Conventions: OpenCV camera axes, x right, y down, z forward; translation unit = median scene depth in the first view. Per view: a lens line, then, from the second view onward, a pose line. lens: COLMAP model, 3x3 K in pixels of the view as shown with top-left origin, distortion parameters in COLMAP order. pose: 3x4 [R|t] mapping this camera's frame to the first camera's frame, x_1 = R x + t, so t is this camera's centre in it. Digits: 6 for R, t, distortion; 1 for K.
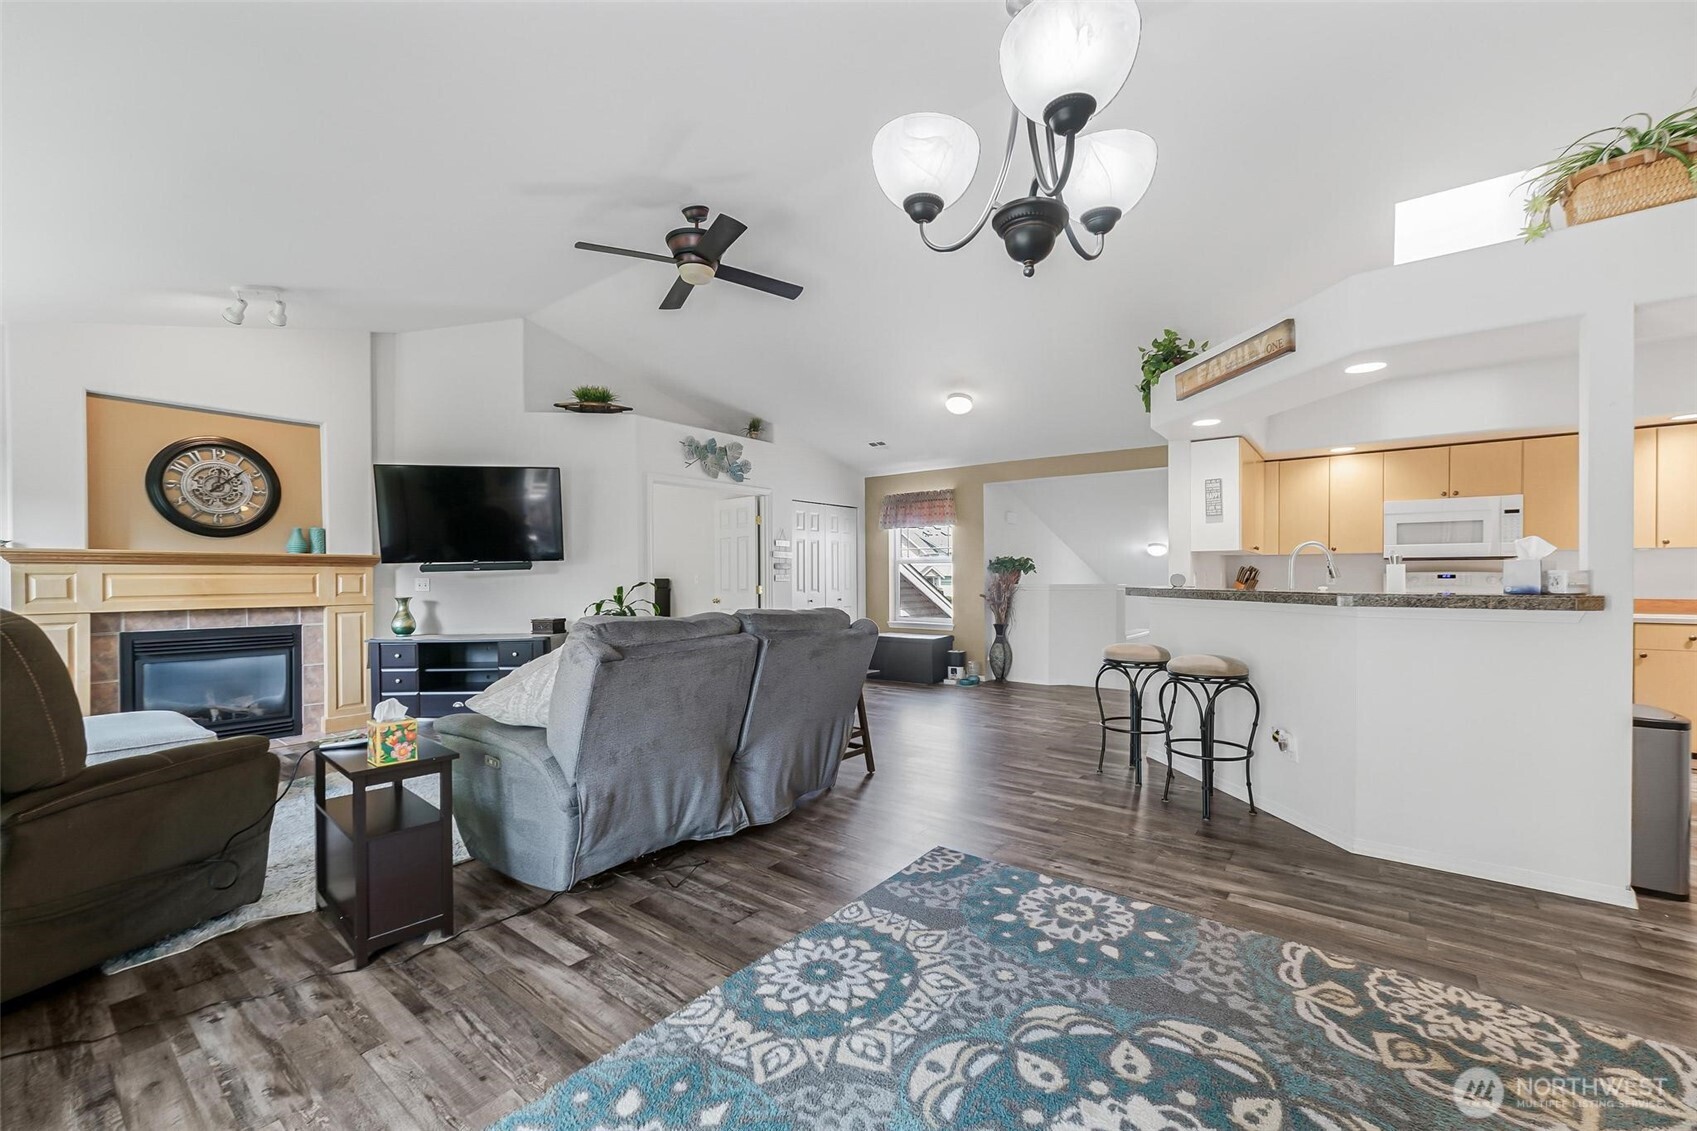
lens RADIAL K [[676.0, 0, 851.1], [0, 676.0, 581.0], [0, 0, 1]] dist [-0.003682, 0.000026]
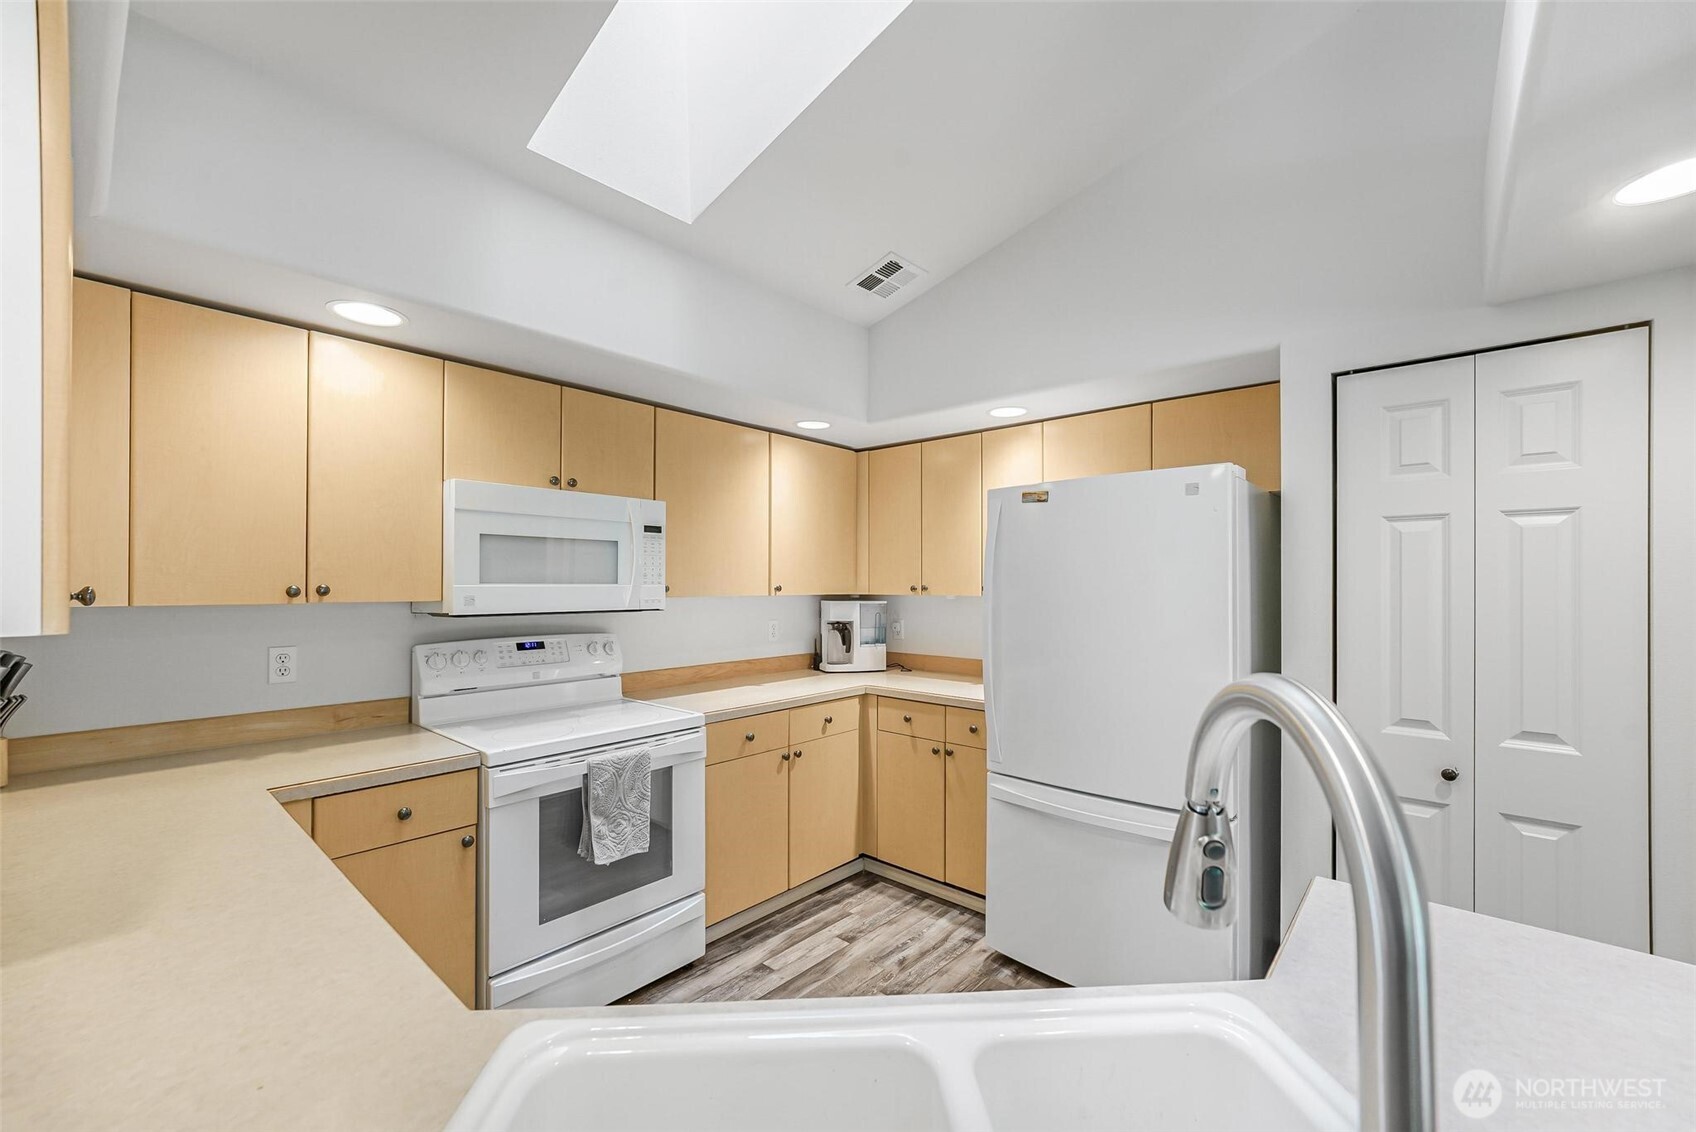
lens RADIAL K [[700.3, 0, 830.0], [0, 700.3, 579.6], [0, 0, 1]] dist [-0.002168, -0.000239]
pose [[0.078947, 0.007310, 0.996852, 0.410390], [0.006846, 0.999946, -0.007875, -0.055145], [-0.996855, 0.007446, 0.078893, 0.799818]]
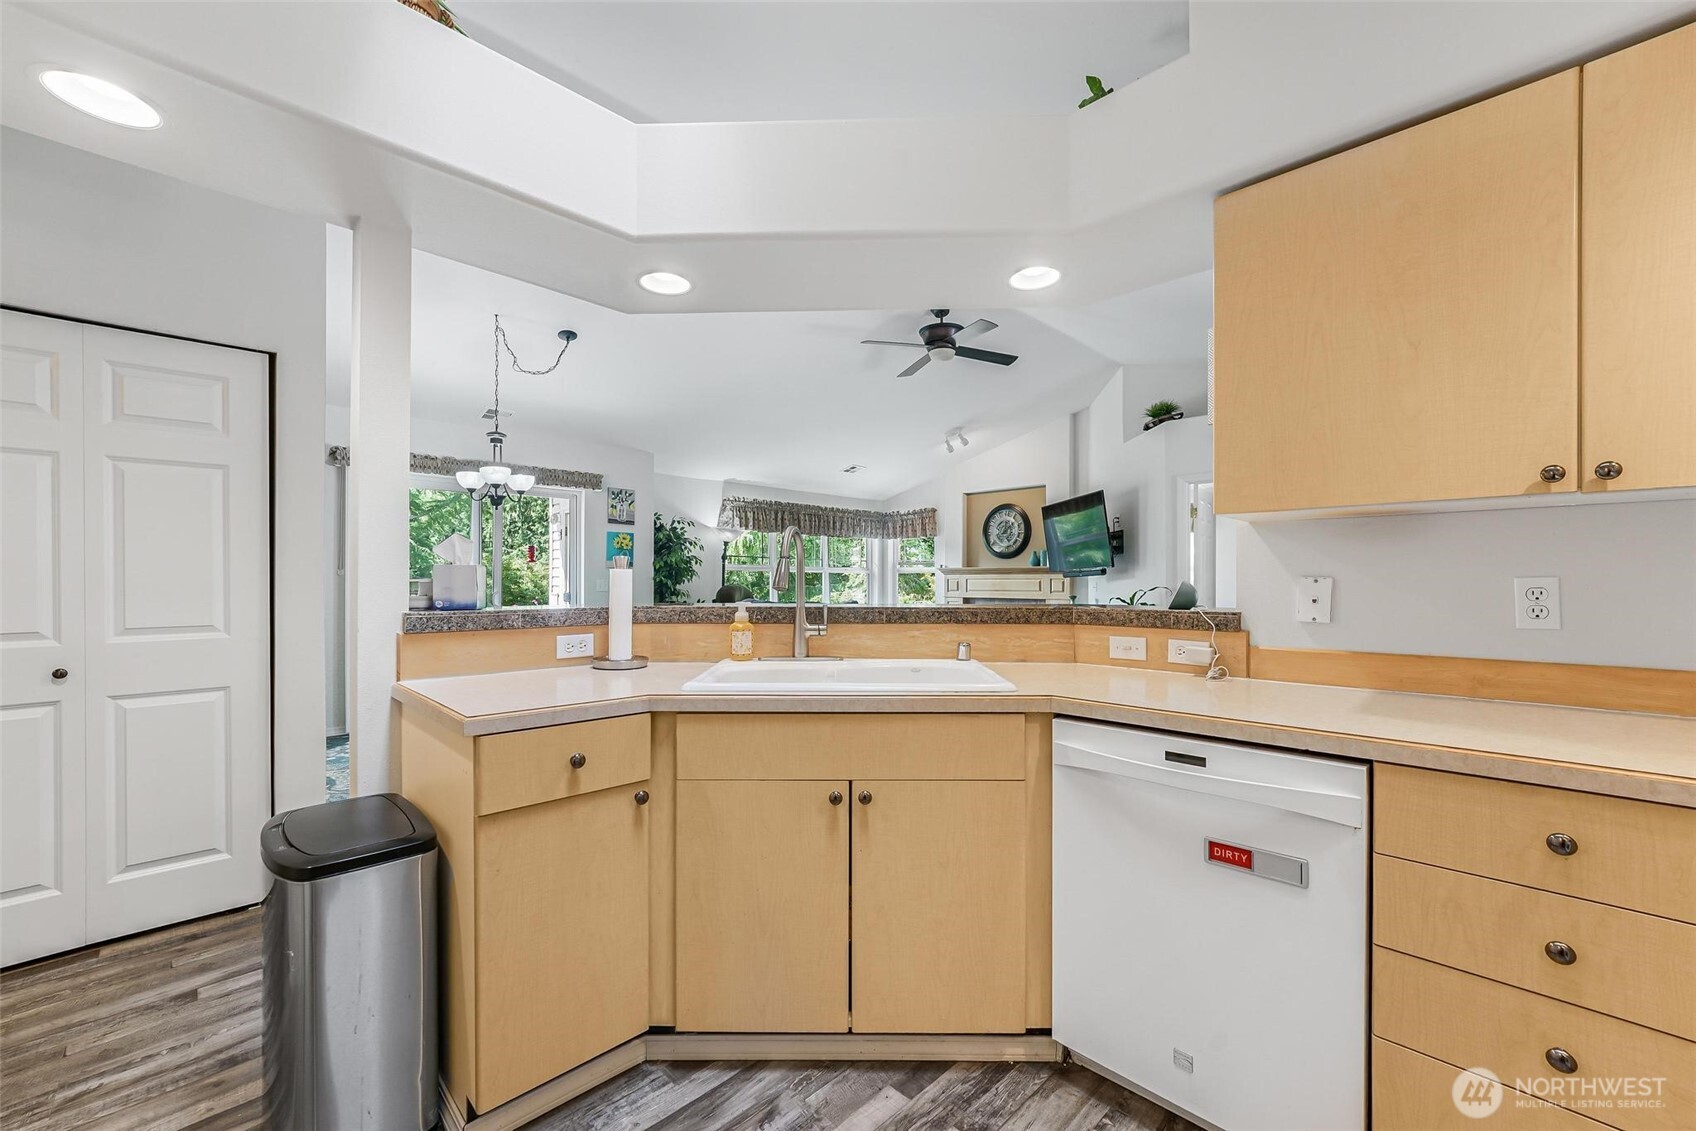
lens RADIAL K [[675.6, 0, 850.6], [0, 675.6, 581.0], [0, 0, 1]] dist [-0.003682, 0.000026]
pose [[-0.130072, 0.003392, -0.991499, 0.934725], [-0.006790, 0.999968, 0.004312, -0.010668], [0.991481, 0.007293, -0.130045, 0.836723]]
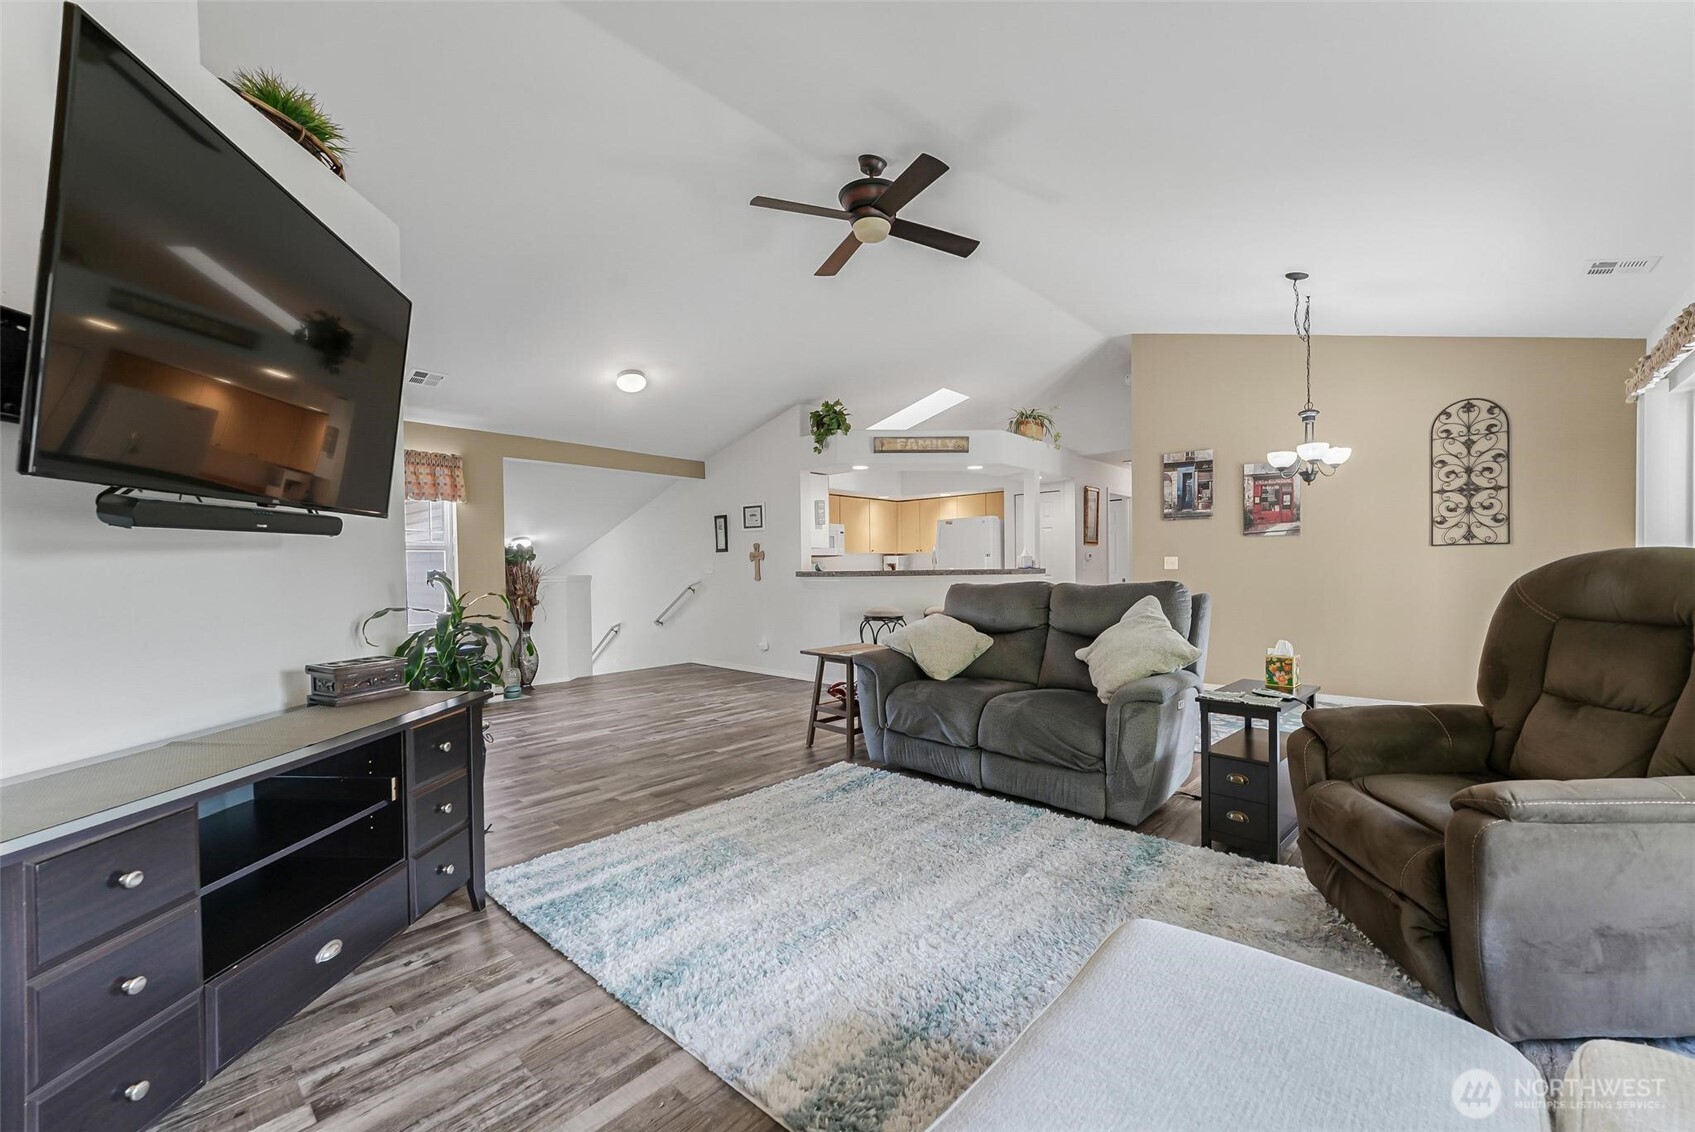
lens RADIAL K [[679.5, 0, 850.5], [0, 679.5, 574.6], [0, 0, 1]] dist [0.001729, 0.000849]
pose [[0.079638, -0.006755, 0.996801, -0.973059], [0.018650, 0.999812, 0.005286, 0.008656], [-0.996649, 0.018170, 0.079749, 0.807901]]
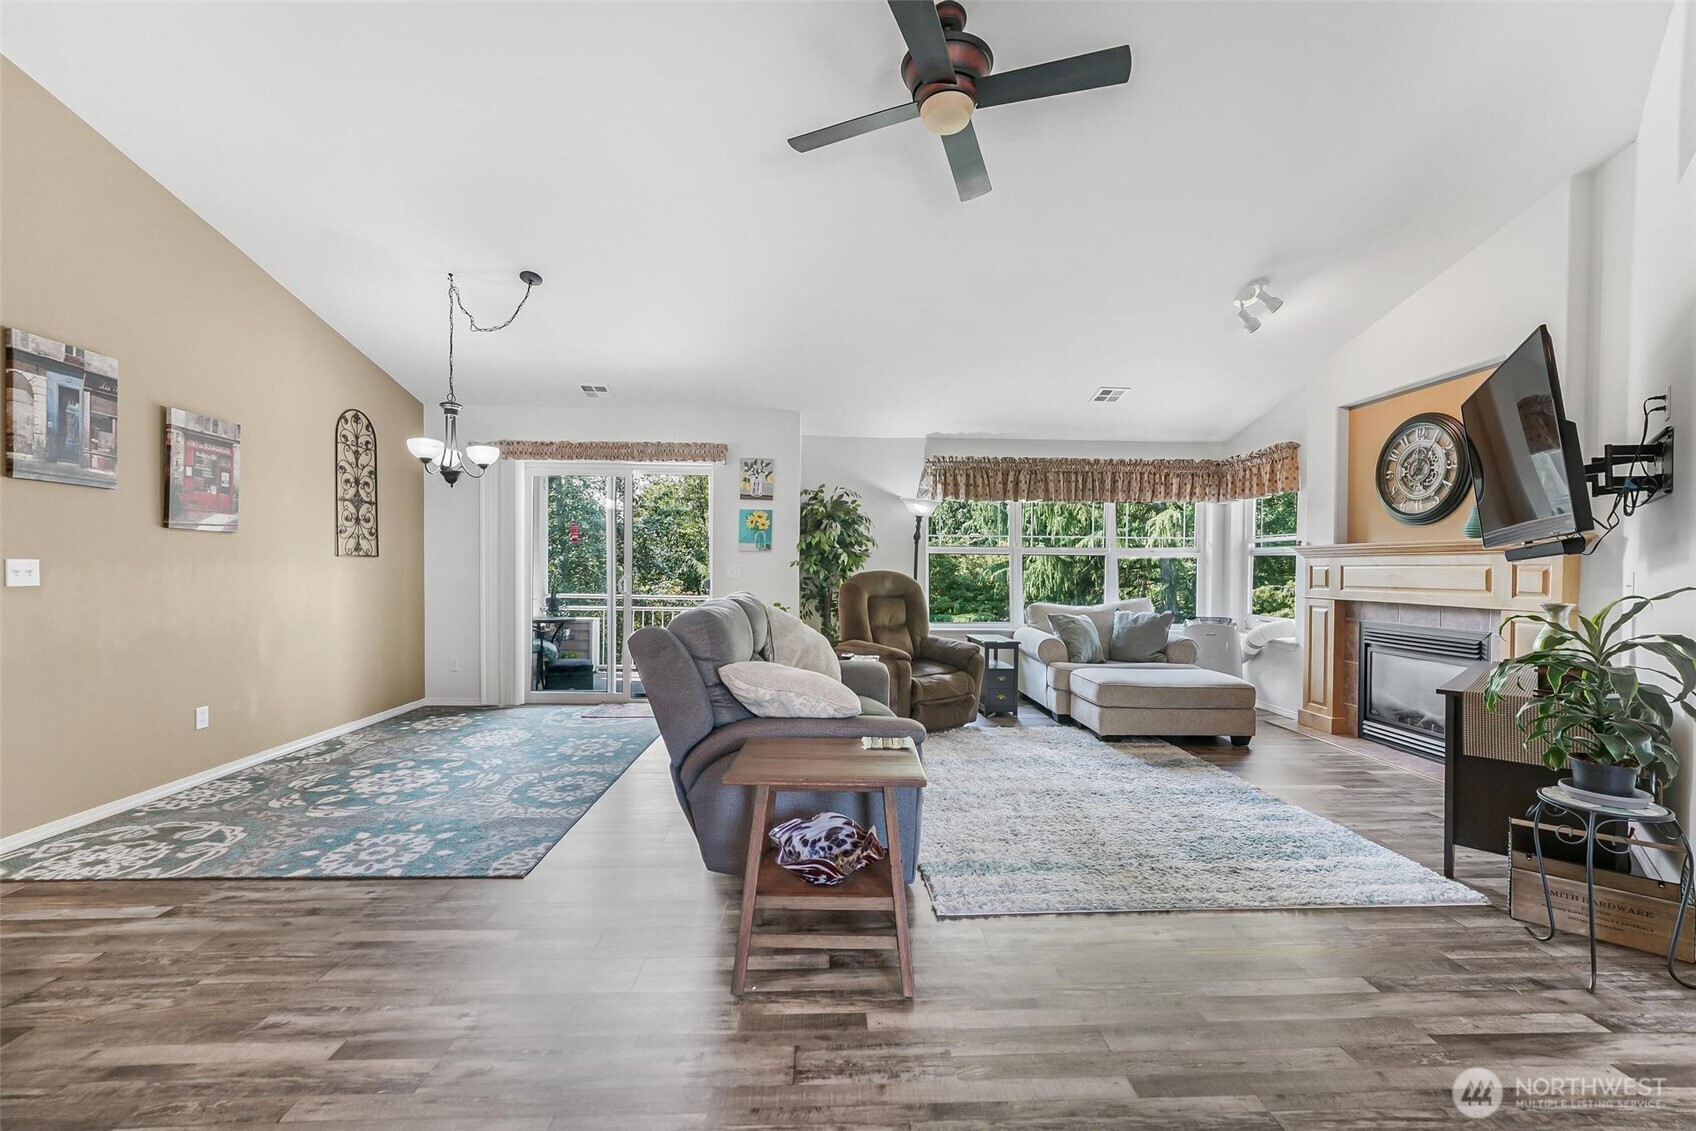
lens RADIAL K [[679.9, 0, 851.0], [0, 679.9, 574.1], [0, 0, 1]] dist [0.001729, 0.000849]
pose [[-0.762465, 0.005646, -0.647005, 0.235508], [-0.007123, 0.999828, 0.017118, -0.009811], [0.646990, 0.017660, -0.762294, 1.223698]]
